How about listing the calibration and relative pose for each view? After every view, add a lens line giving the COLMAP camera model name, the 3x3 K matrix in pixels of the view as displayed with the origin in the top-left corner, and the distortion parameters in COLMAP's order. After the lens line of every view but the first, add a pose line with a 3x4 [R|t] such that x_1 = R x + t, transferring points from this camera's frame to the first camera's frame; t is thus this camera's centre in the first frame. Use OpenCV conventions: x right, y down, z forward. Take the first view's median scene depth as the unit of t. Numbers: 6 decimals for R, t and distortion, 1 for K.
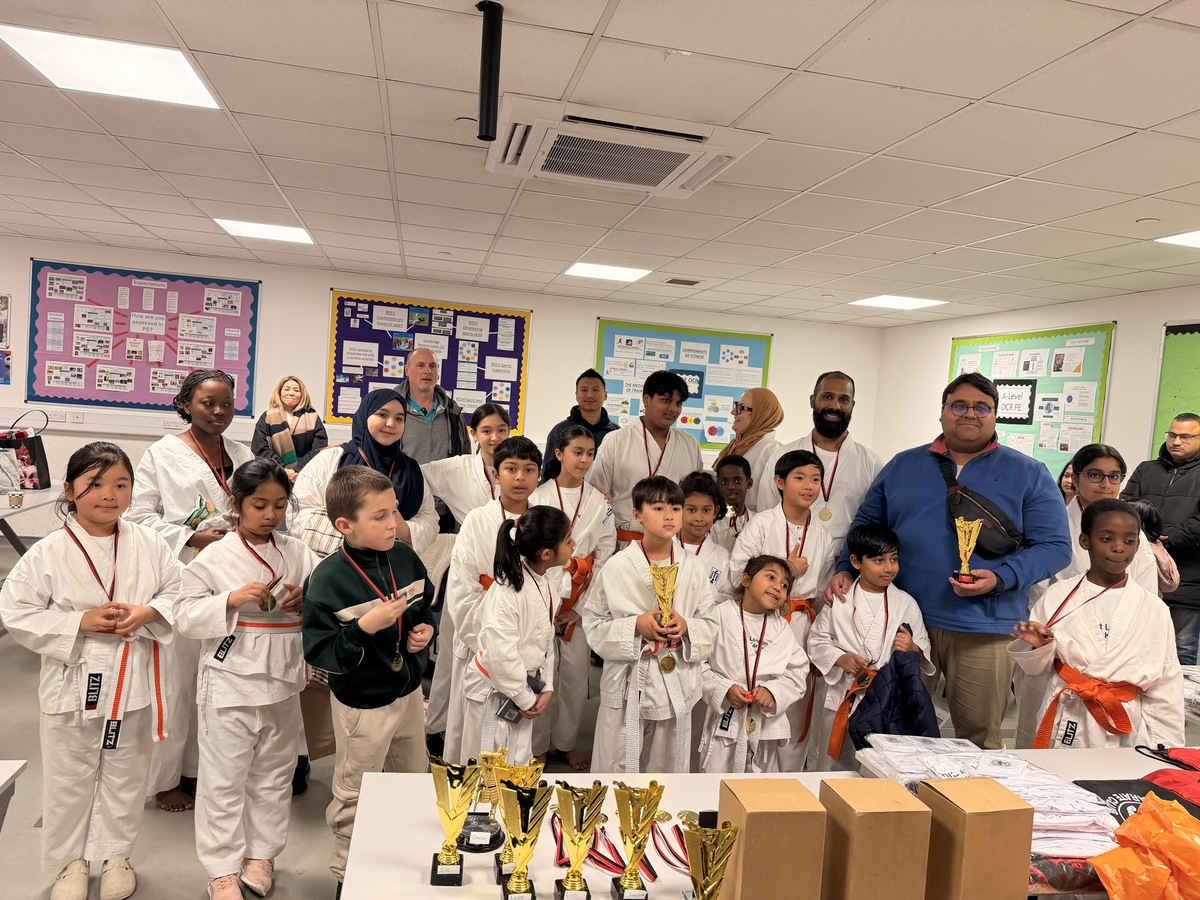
lens RADIAL K [[836.2, 0, 594.8], [0, 836.2, 467.0], [0, 0, 1]] dist [0.027672, -0.051169]
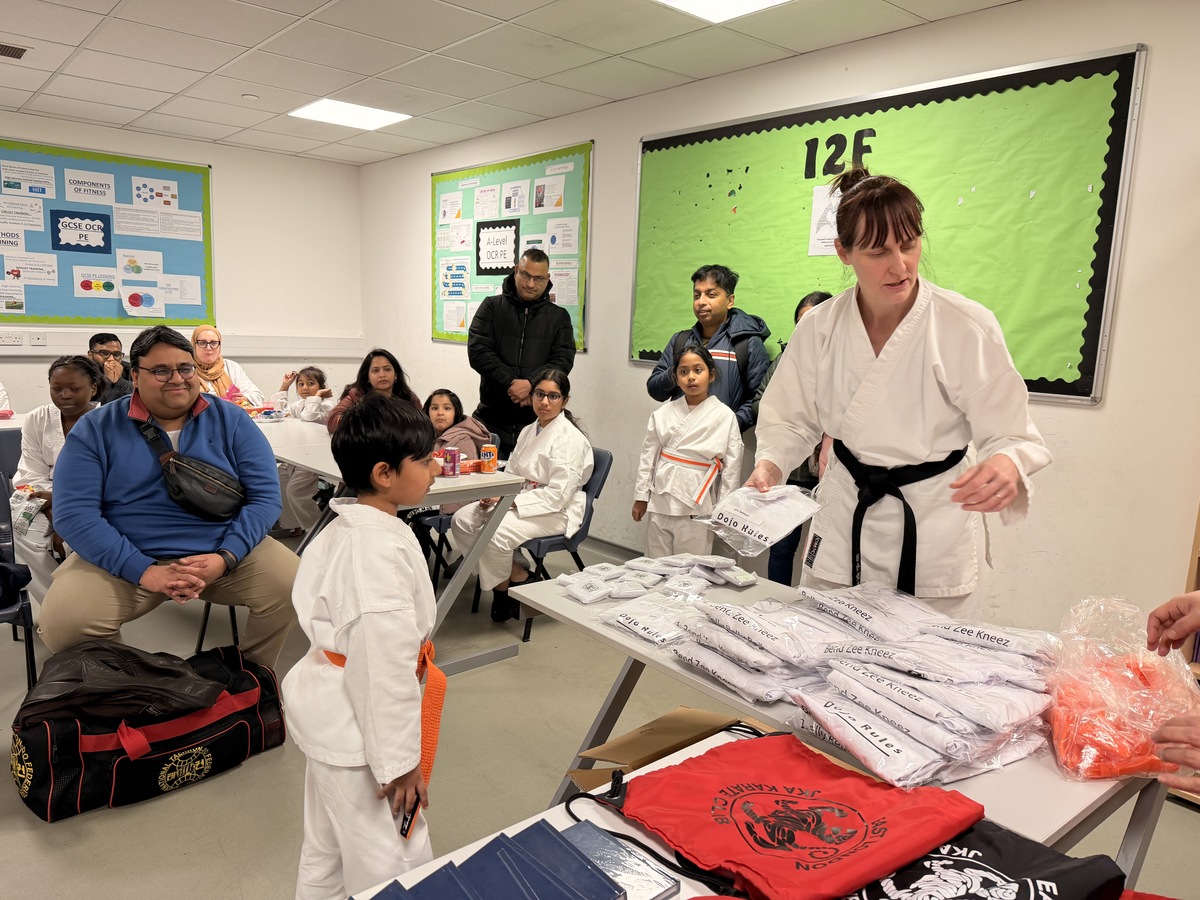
lens RADIAL K [[836.2, 0, 601.3], [0, 836.2, 467.4], [0, 0, 1]] dist [0.027672, -0.051169]
pose [[0.871999, -0.120362, 0.474479, 0.148226], [0.059014, 0.988078, 0.142191, 0.023654], [-0.485937, -0.095990, 0.868707, 0.181720]]
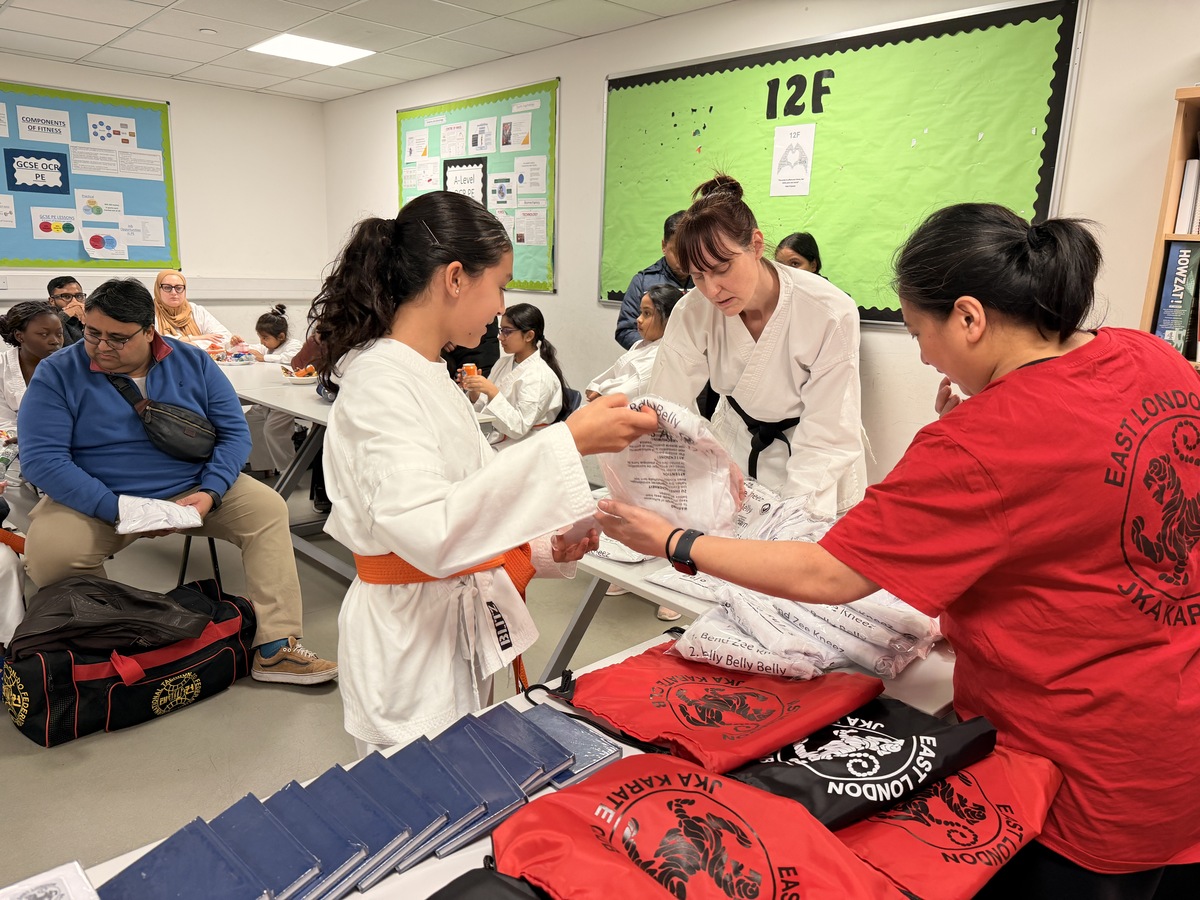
lens RADIAL K [[836.2, 0, 613.5], [0, 836.2, 464.1], [0, 0, 1]] dist [0.027672, -0.051169]
pose [[0.849888, -0.164189, 0.500731, 0.143612], [0.064730, 0.975553, 0.210017, 0.023210], [-0.522972, -0.146078, 0.839739, 0.163760]]
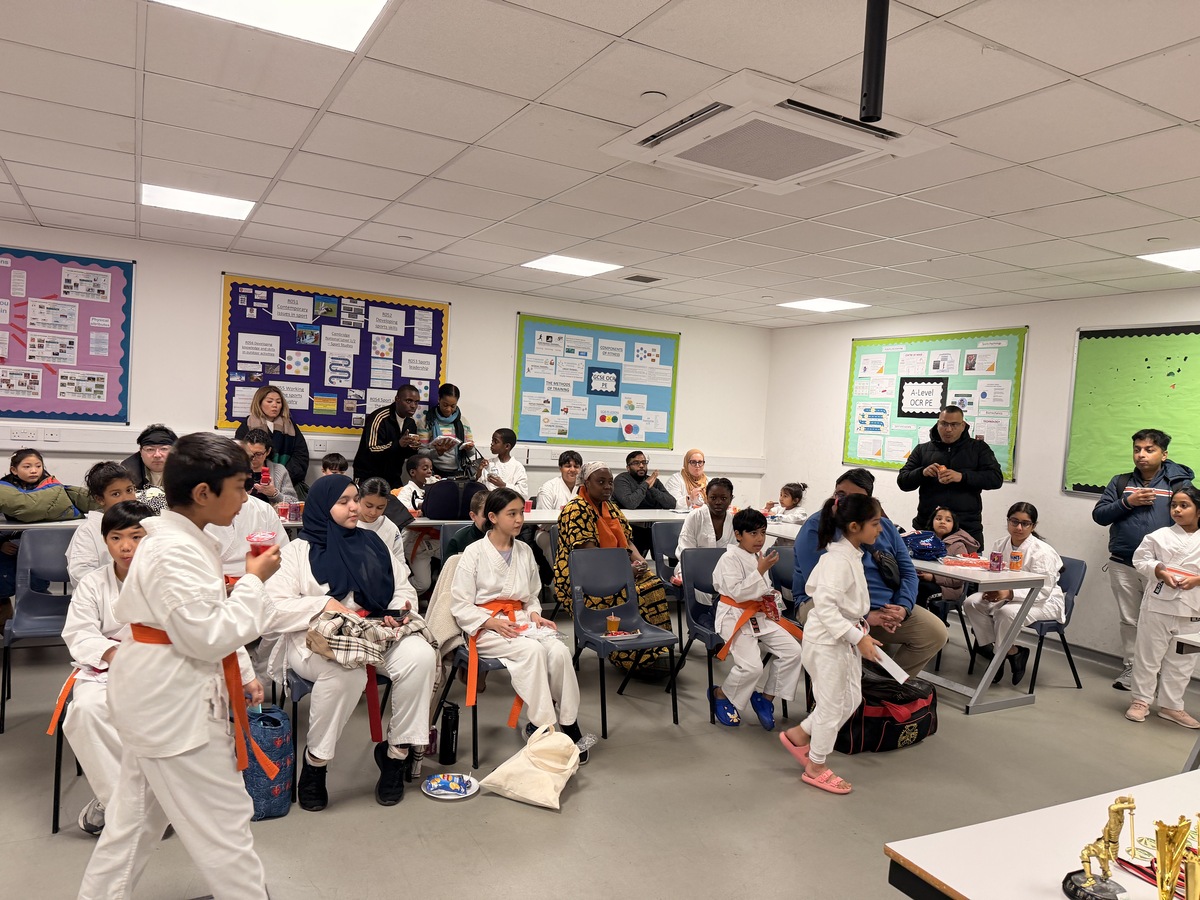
lens RADIAL K [[836.2, 0, 600.9], [0, 836.2, 462.1], [0, 0, 1]] dist [0.027672, -0.051169]
pose [[0.959314, -0.029364, 0.280810, -0.193250], [0.029030, 0.999564, 0.005349, -0.011015], [-0.280845, 0.003020, 0.959748, 0.063029]]
